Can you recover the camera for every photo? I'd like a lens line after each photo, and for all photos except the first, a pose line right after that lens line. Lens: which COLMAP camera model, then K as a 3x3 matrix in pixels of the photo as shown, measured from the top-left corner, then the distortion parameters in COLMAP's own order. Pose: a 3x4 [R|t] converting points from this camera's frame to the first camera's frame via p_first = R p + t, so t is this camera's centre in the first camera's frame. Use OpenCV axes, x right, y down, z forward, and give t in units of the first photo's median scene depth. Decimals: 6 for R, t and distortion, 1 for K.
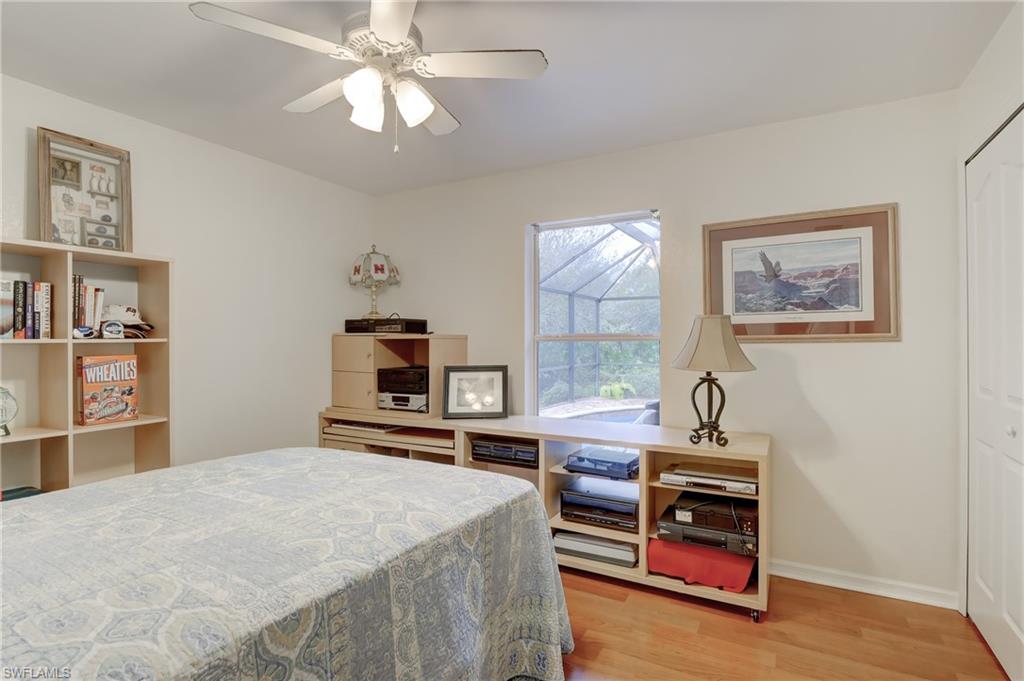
lens RADIAL K [[500.9, 0, 510.7], [0, 500.9, 339.1], [0, 0, 1]] dist [-0.013056, -0.000358]
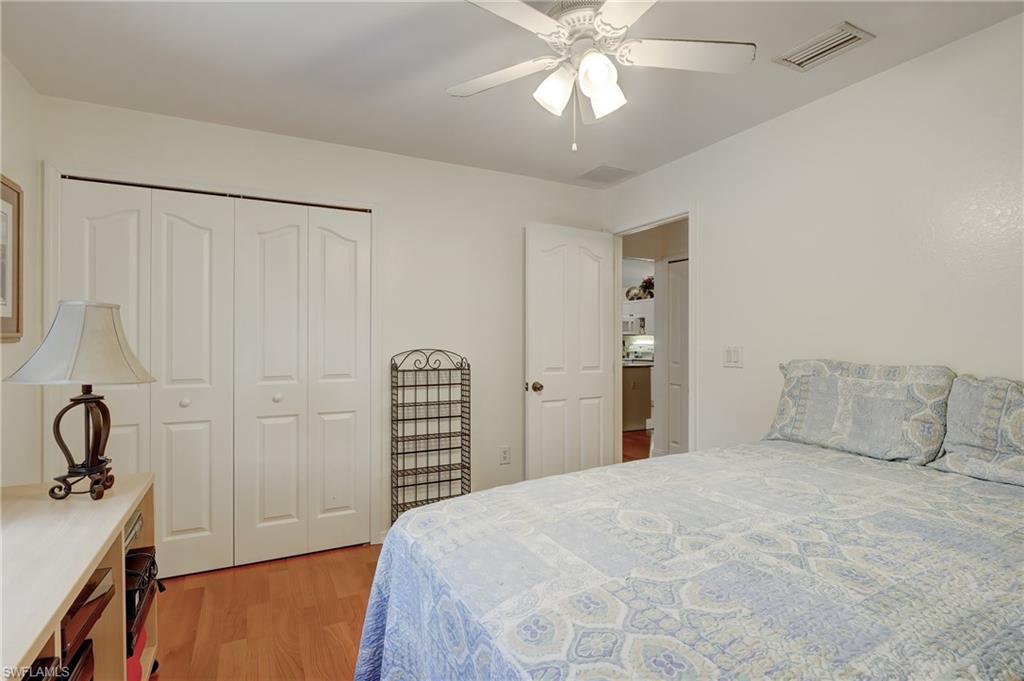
lens RADIAL K [[500.9, 0, 510.7], [0, 500.9, 339.1], [0, 0, 1]] dist [-0.013056, -0.000358]
pose [[-0.836913, 0.005860, 0.547304, -0.639860], [-0.002155, 0.999900, -0.014002, 0.014836], [-0.547331, -0.012897, -0.836817, 1.832024]]
